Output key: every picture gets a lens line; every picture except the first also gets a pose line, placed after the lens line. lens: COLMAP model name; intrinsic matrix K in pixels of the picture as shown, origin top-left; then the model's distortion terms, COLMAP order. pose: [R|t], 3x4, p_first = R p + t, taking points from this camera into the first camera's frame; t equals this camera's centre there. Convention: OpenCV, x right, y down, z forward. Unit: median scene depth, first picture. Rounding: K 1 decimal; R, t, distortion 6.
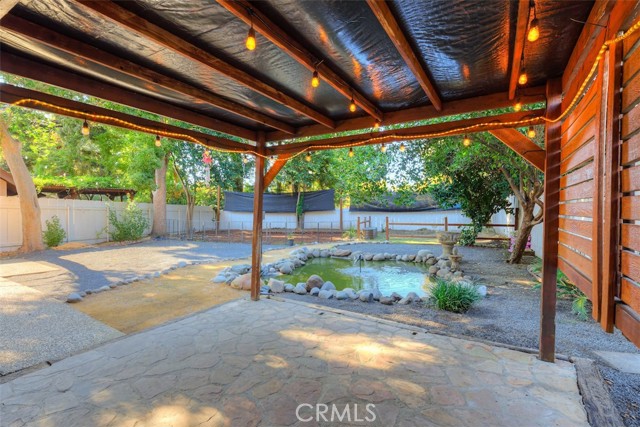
lens RADIAL K [[299.7, 0, 324.2], [0, 299.7, 216.0], [0, 0, 1]] dist [0.002920, 0.000416]
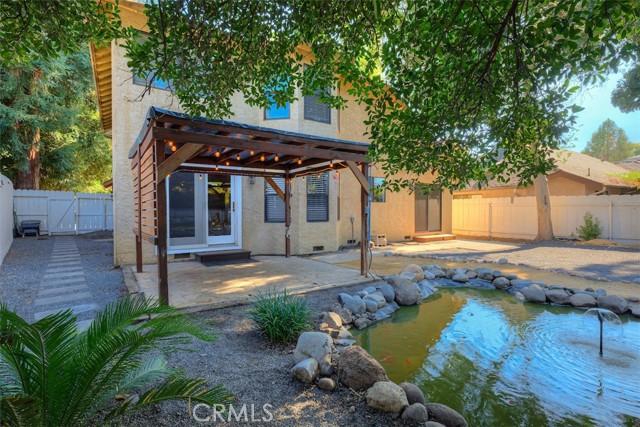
lens RADIAL K [[309.2, 0, 319.4], [0, 309.2, 213.0], [0, 0, 1]] dist [0.004257, 0.000000]
pose [[-0.401953, 0.006479, -0.915638, 0.372921], [-0.004196, 0.999951, 0.008918, -0.001048], [0.915651, 0.007426, -0.401906, 0.472290]]
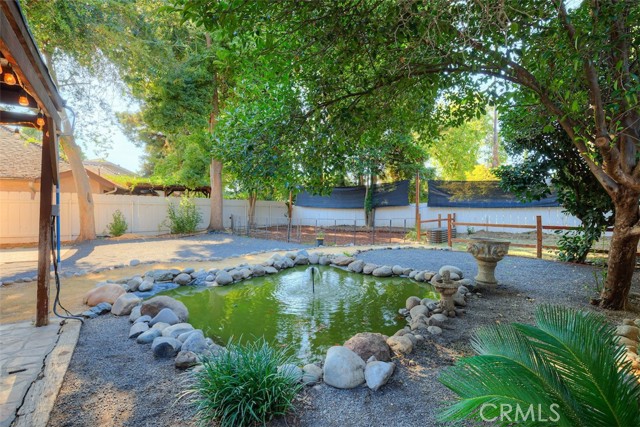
lens RADIAL K [[309.2, 0, 318.0], [0, 309.2, 208.9], [0, 0, 1]] dist [0.004257, 0.000000]
pose [[0.919350, 0.004868, -0.393411, 0.234997], [-0.008408, 0.999938, -0.007274, -0.001665], [0.393351, 0.009995, 0.919334, 0.192321]]
